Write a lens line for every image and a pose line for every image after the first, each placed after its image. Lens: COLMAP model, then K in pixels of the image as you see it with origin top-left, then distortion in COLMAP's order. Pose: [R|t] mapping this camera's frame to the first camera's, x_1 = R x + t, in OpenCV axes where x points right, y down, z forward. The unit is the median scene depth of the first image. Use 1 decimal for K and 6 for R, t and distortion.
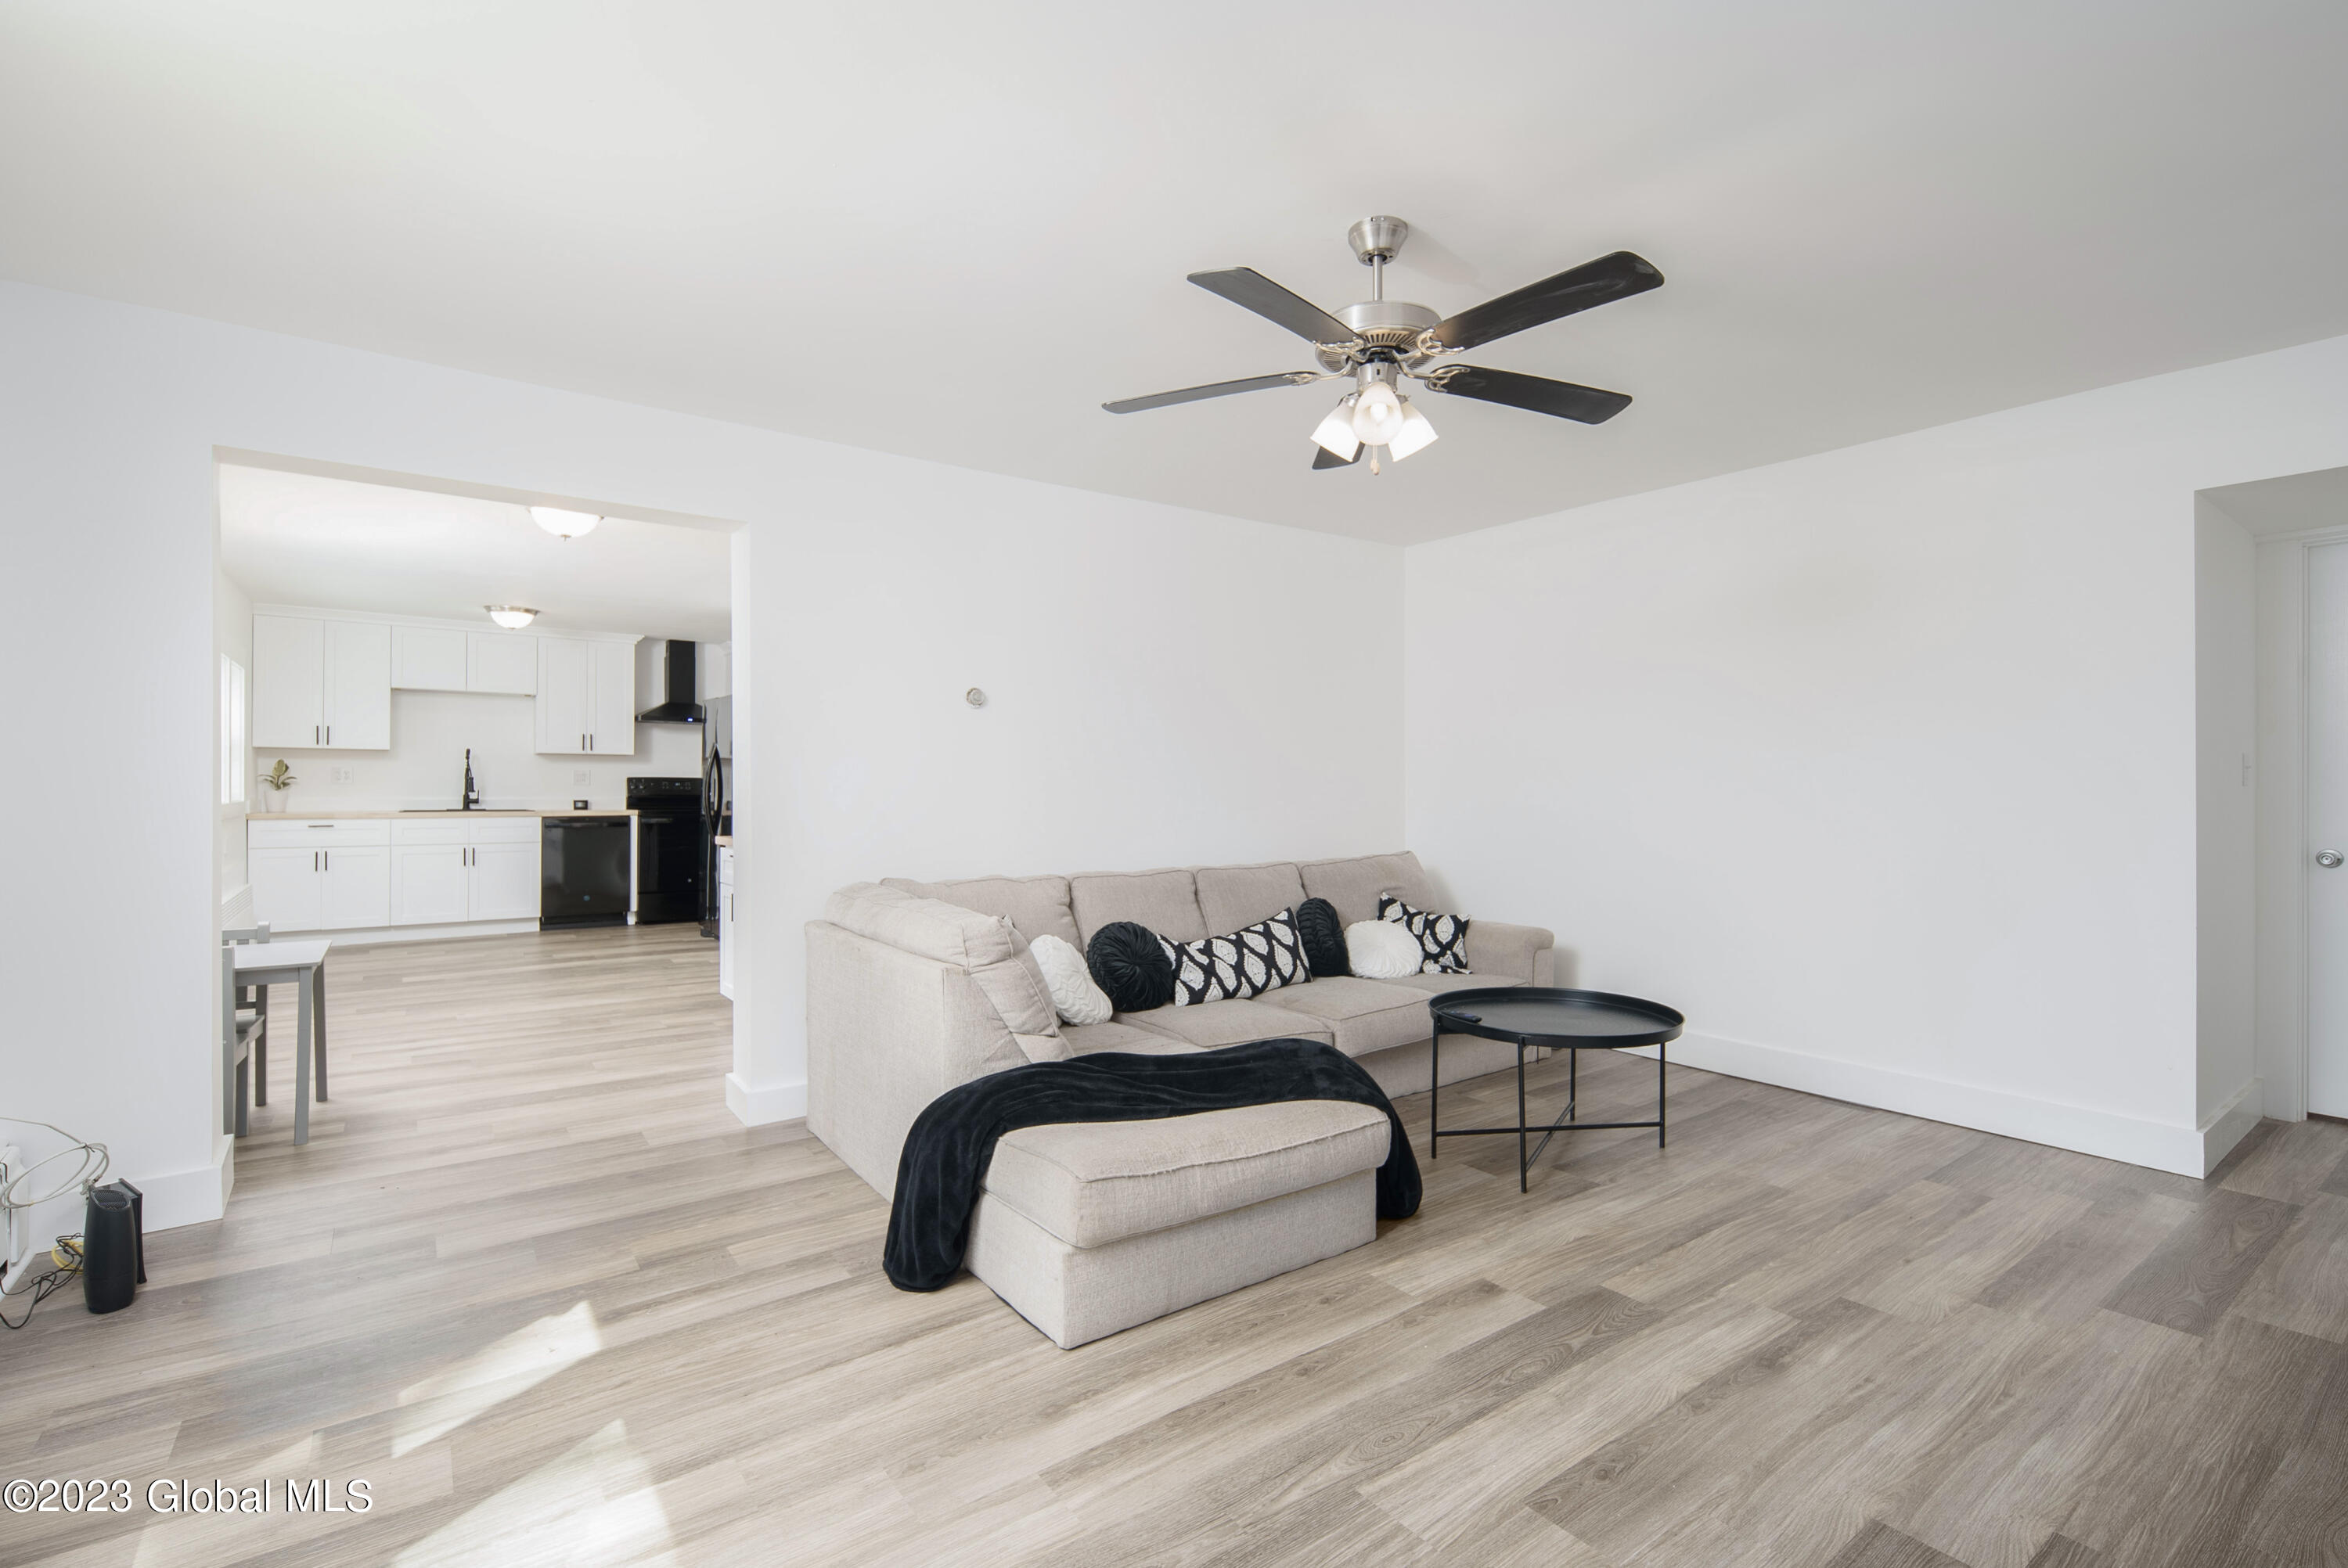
lens RADIAL K [[1042.9, 0, 1174.0], [0, 1042.9, 784.0], [0, 0, 1]] dist [-0.011575, -0.000451]
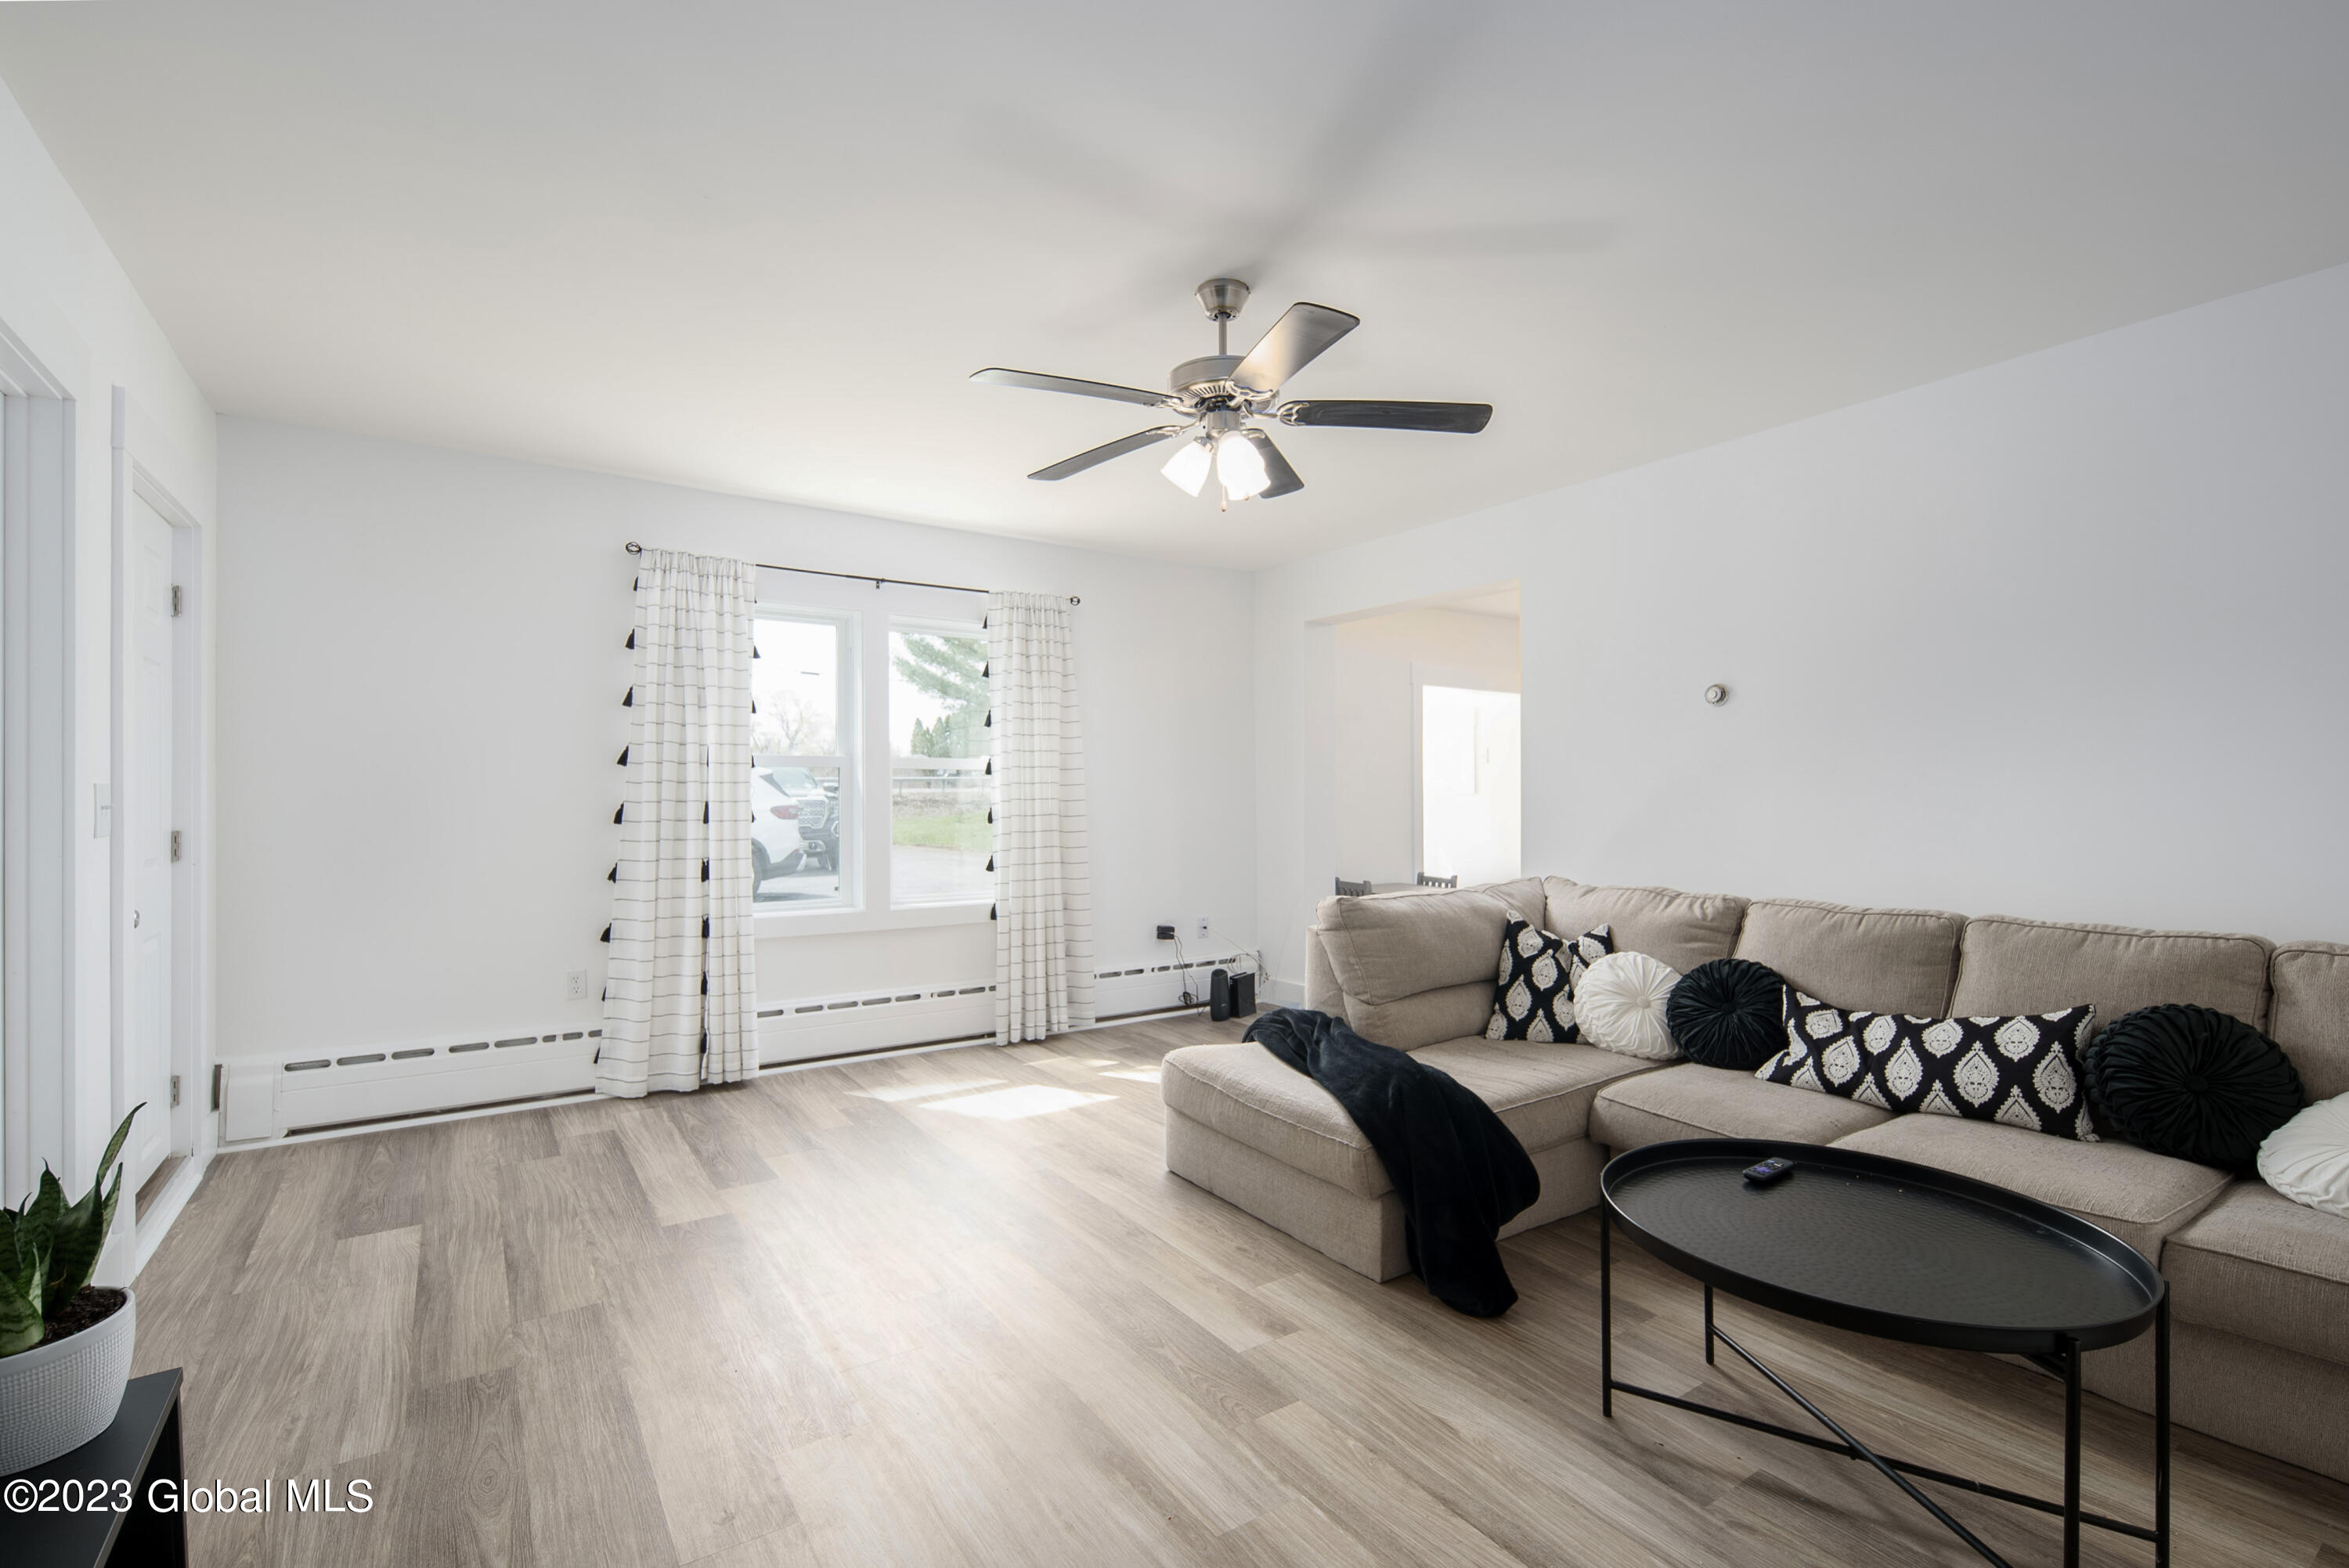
lens RADIAL K [[1056.5, 0, 1174.5], [0, 1056.5, 784.0], [0, 0, 1]] dist [-0.002395, -0.000376]
pose [[-0.028745, -0.007528, -0.999558, 1.287258], [0.002852, 0.999967, -0.007613, 0.001069], [0.999583, -0.003069, -0.028723, 0.952411]]
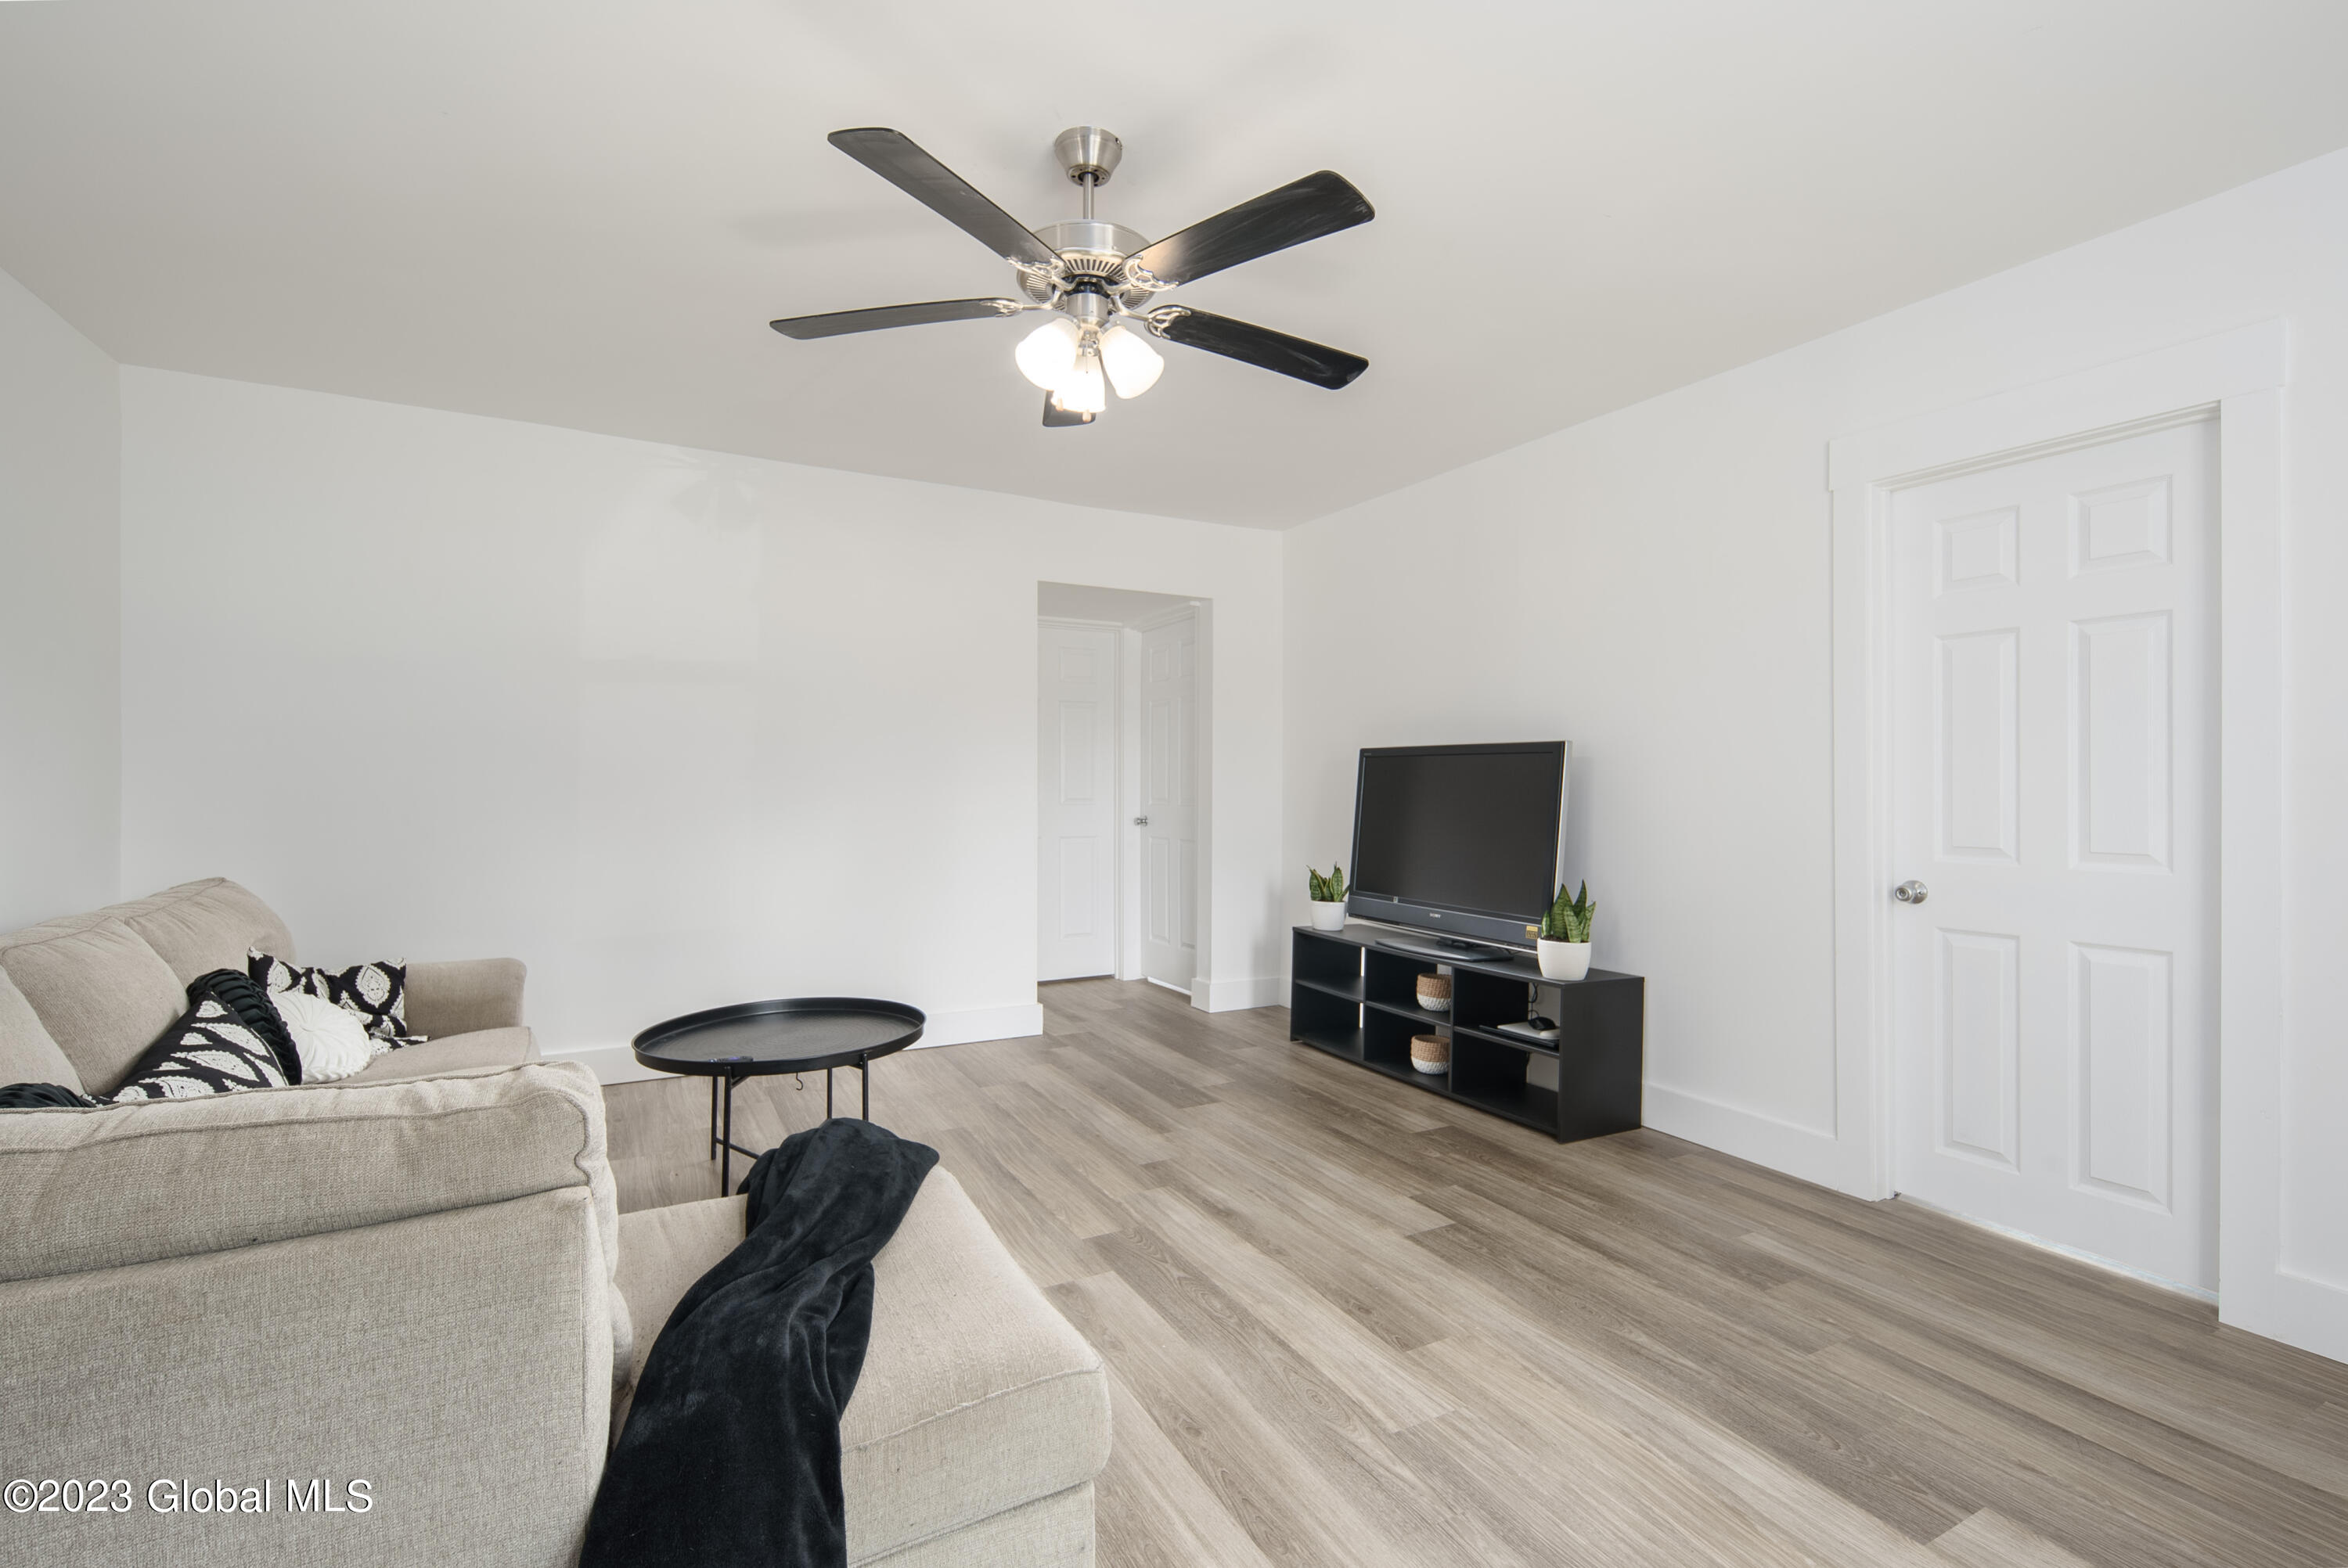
lens RADIAL K [[1042.9, 0, 1174.0], [0, 1042.9, 784.0], [0, 0, 1]] dist [-0.011575, -0.000451]
pose [[0.142964, -0.003844, 0.989720, -0.655877], [-0.002939, 0.999986, 0.004309, 0.007879], [-0.989724, -0.003525, 0.142950, 0.774914]]
